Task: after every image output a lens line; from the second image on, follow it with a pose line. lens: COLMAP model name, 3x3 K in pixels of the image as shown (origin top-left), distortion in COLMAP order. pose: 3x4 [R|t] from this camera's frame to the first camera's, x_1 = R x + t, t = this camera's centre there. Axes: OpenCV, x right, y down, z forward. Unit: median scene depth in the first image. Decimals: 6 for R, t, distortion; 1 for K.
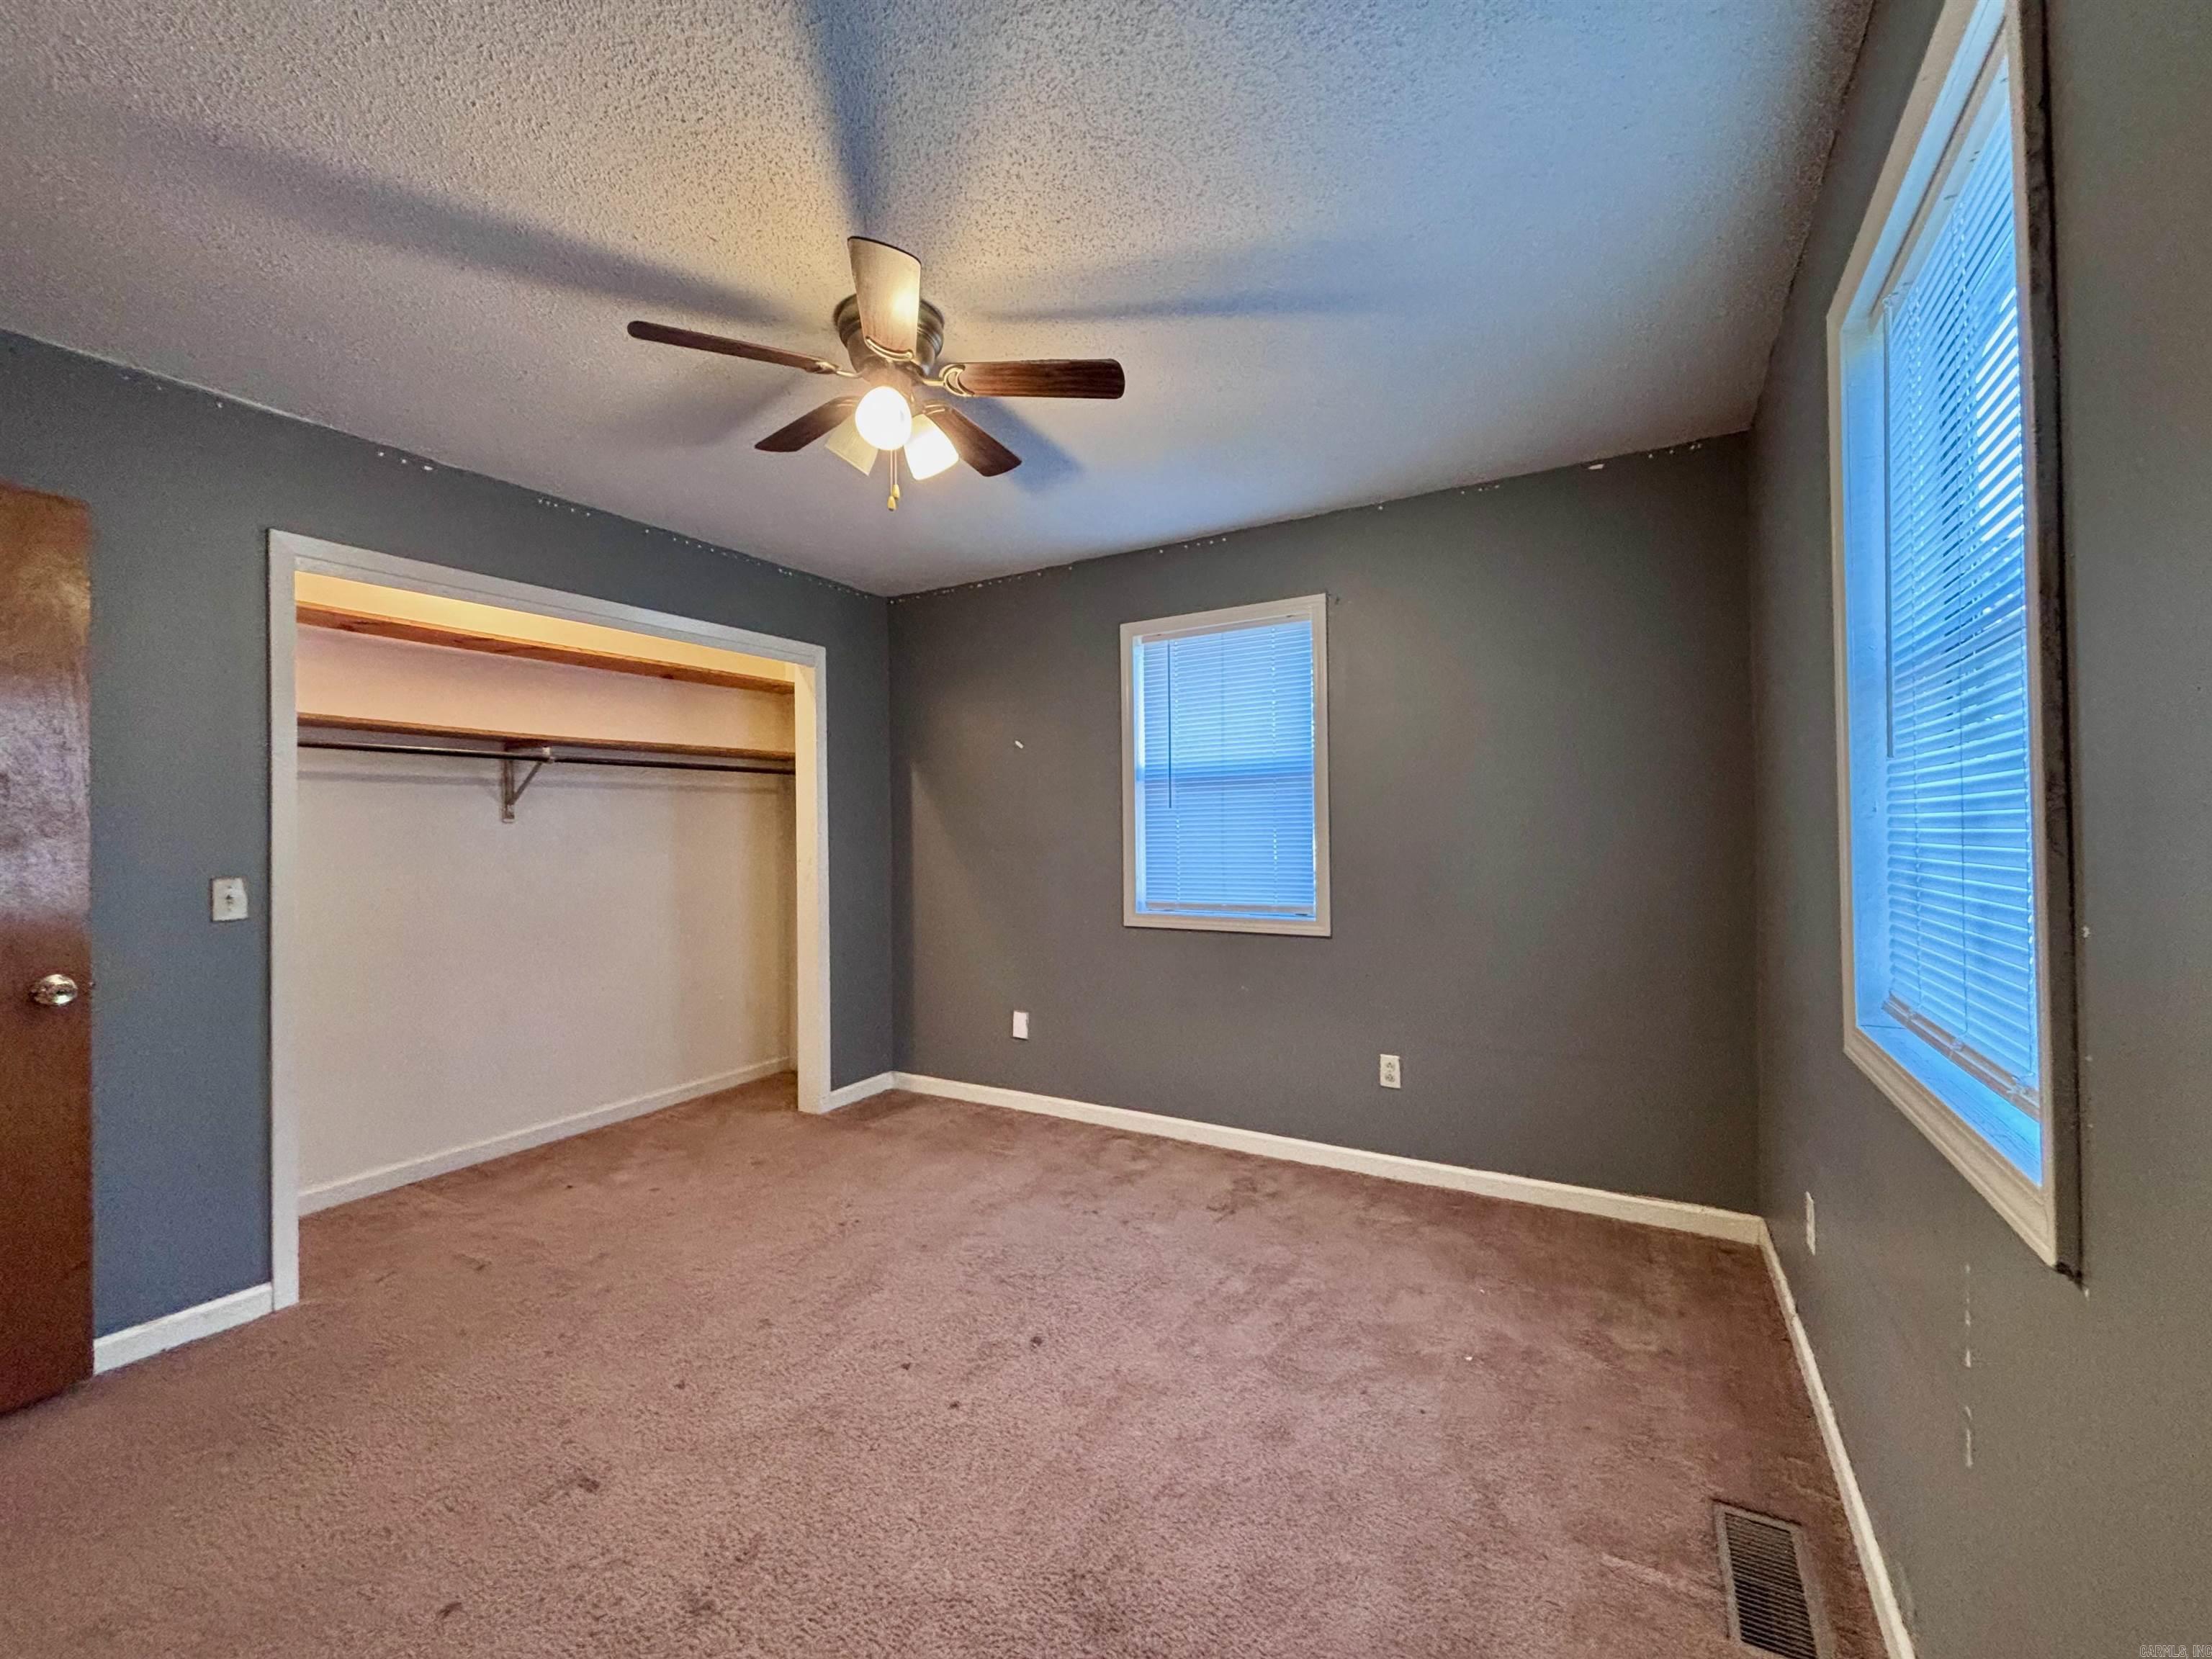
lens RADIAL K [[888.4, 0, 1106.0], [0, 888.4, 829.5], [0, 0, 1]] dist [0.001181, -0.000066]
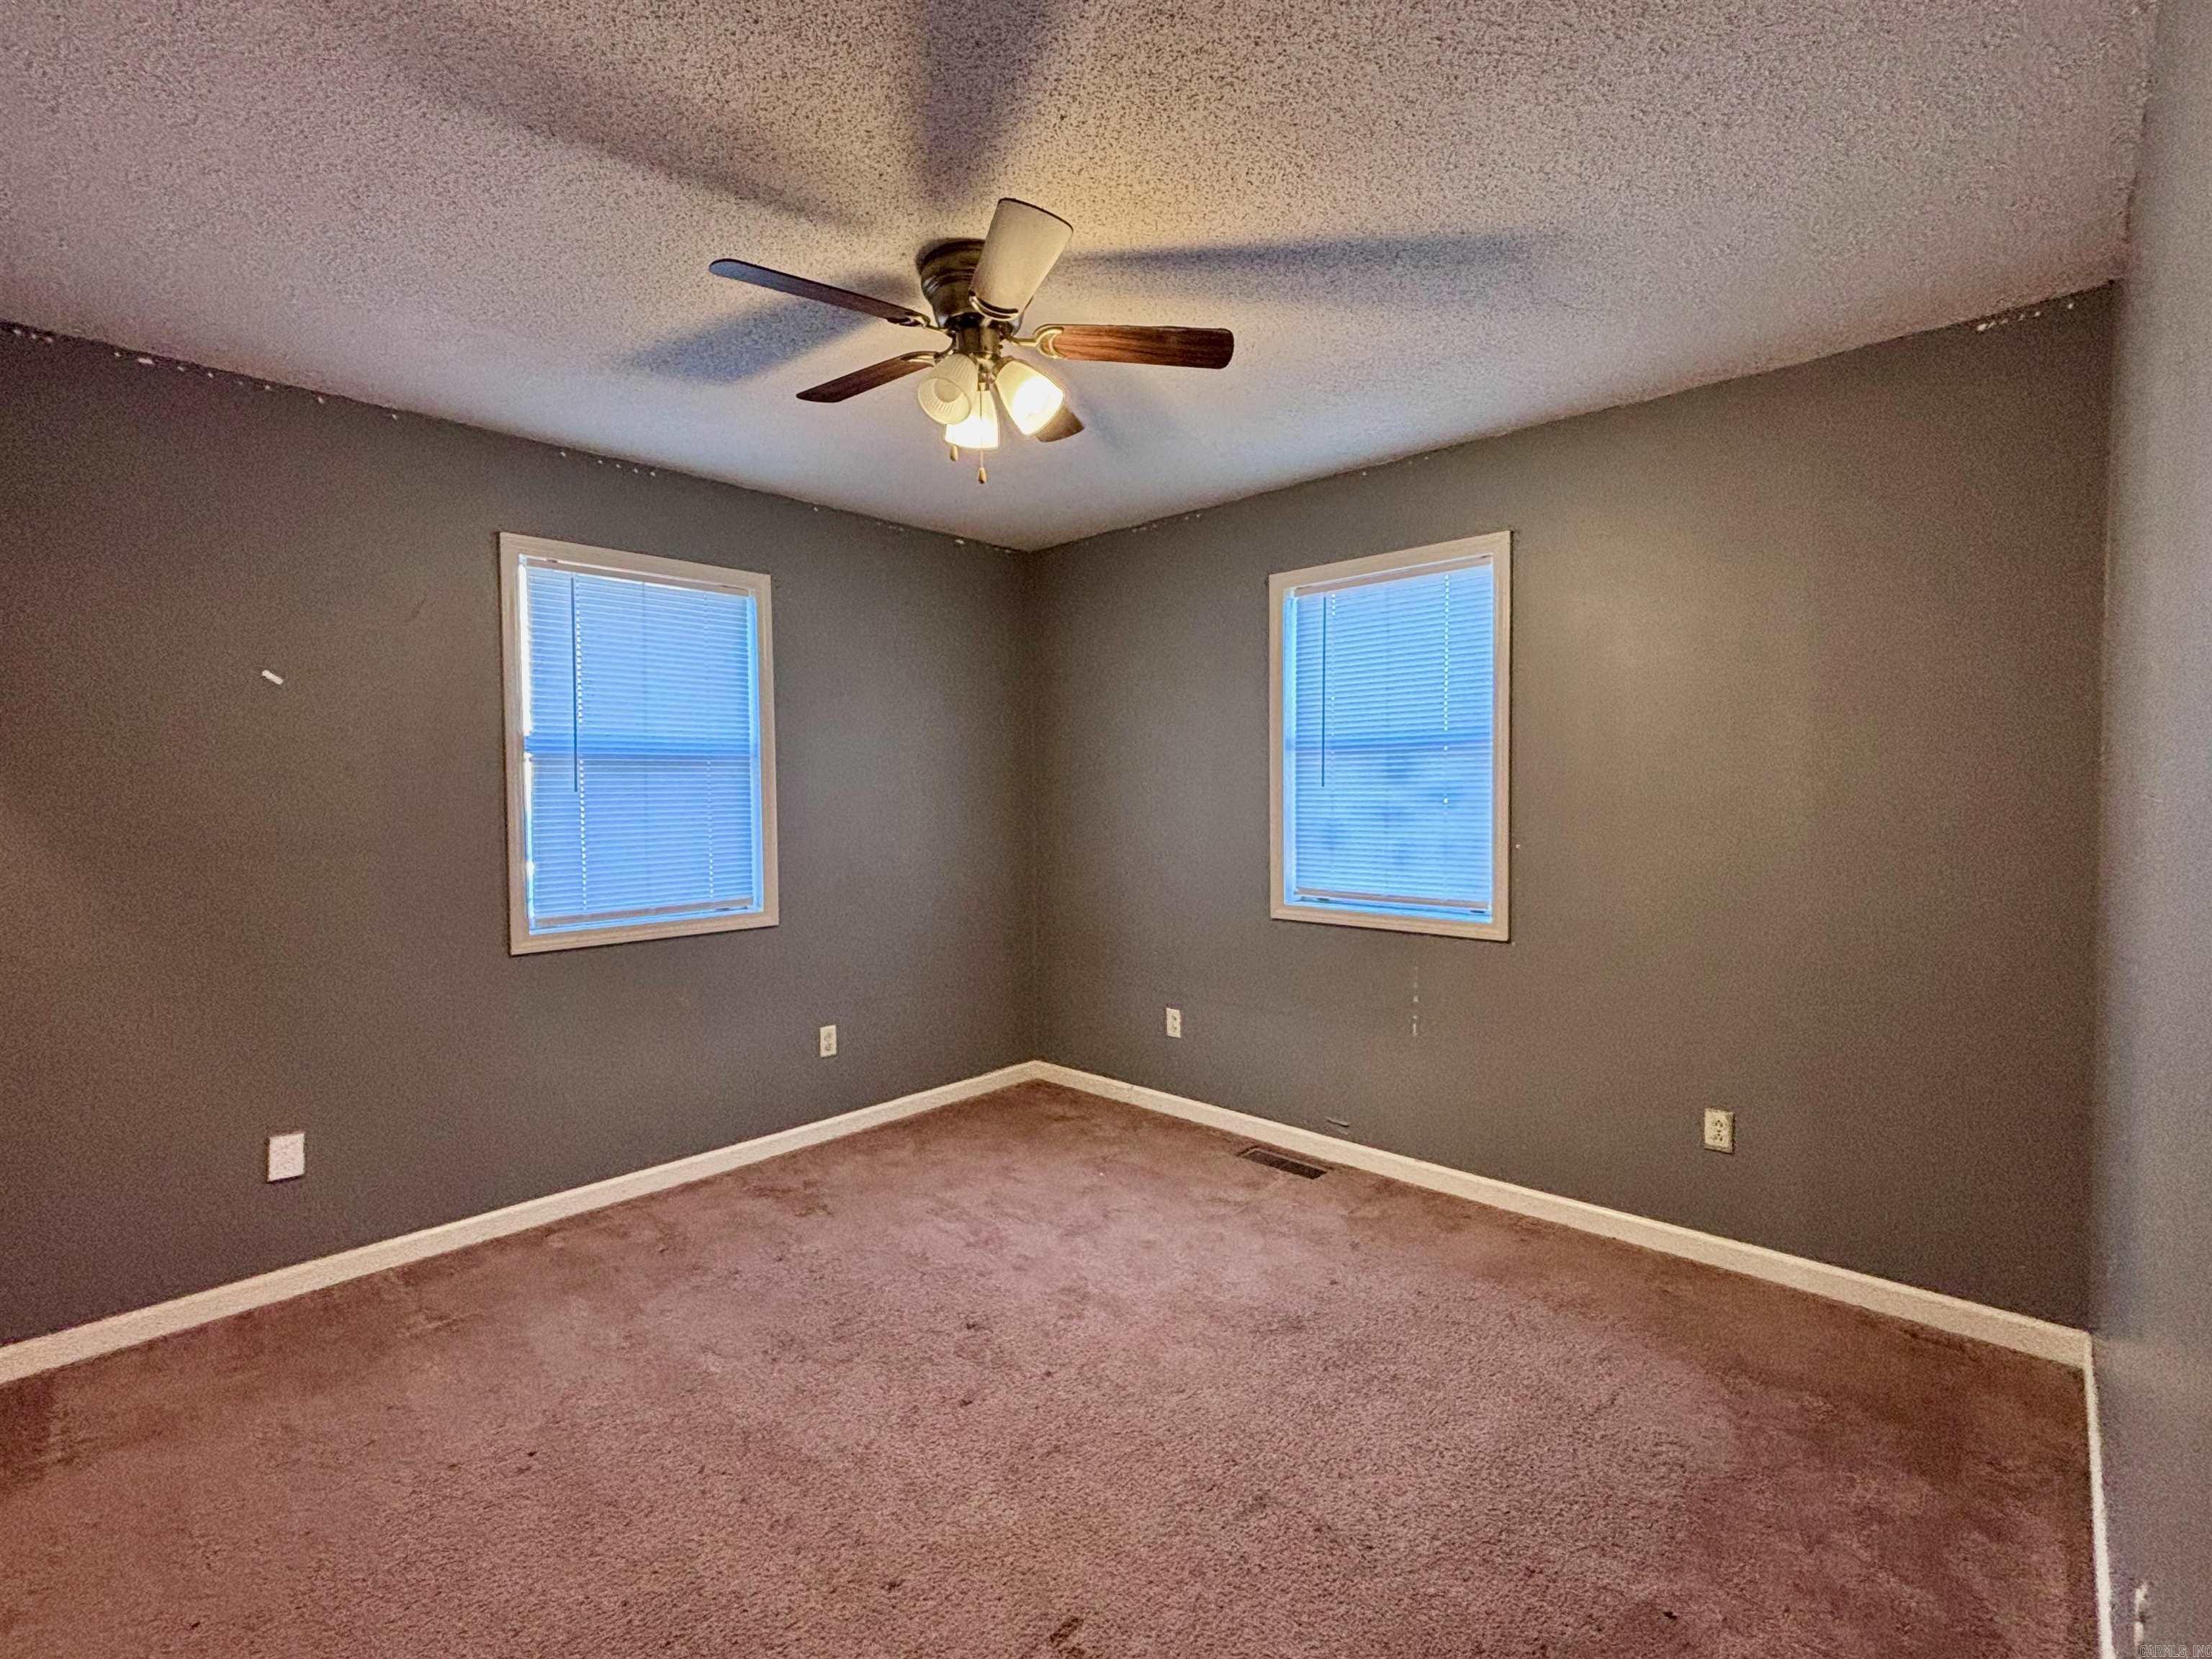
lens RADIAL K [[1010.6, 0, 1106.0], [0, 1010.6, 829.5], [0, 0, 1]] dist [0.012138, -0.000233]
pose [[0.216295, -0.031257, 0.975828, -0.839544], [-0.002374, 0.999468, 0.032540, -0.026068], [-0.976325, -0.009355, 0.216105, 0.432226]]
